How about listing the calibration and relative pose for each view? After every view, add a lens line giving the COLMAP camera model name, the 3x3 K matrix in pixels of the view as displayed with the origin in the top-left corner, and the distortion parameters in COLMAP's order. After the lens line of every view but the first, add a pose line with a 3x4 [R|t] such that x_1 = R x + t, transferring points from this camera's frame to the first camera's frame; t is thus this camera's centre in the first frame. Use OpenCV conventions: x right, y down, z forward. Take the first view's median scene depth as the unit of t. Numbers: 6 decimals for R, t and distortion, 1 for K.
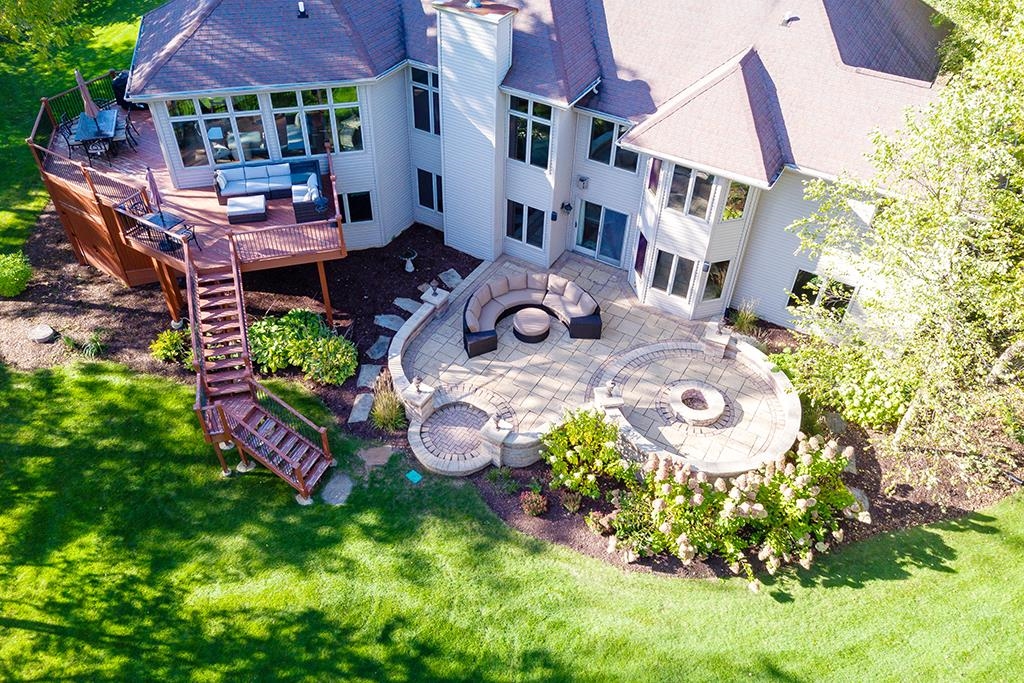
lens RADIAL K [[792.8, 0, 486.5], [0, 792.8, 356.7], [0, 0, 1]] dist [0.009417, 0.003996]
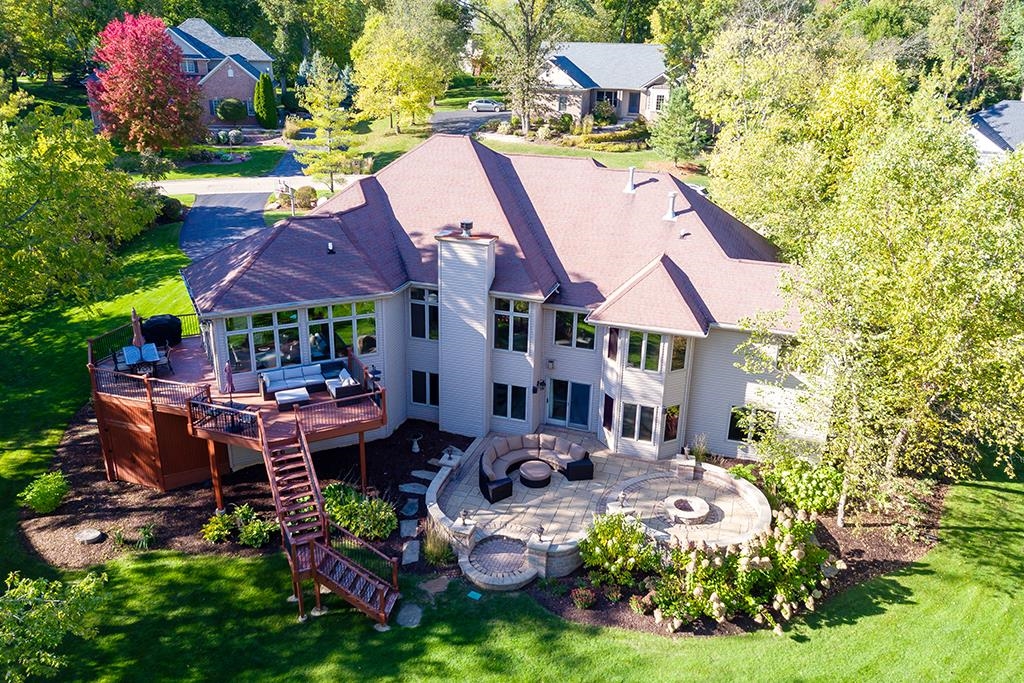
lens RADIAL K [[792.8, 0, 486.5], [0, 792.8, 356.7], [0, 0, 1]] dist [0.009417, 0.003996]
pose [[0.978115, -0.076948, 0.193315, -0.249844], [0.141317, 0.927610, -0.345789, 0.214232], [-0.152713, 0.365540, 0.918183, -0.165914]]
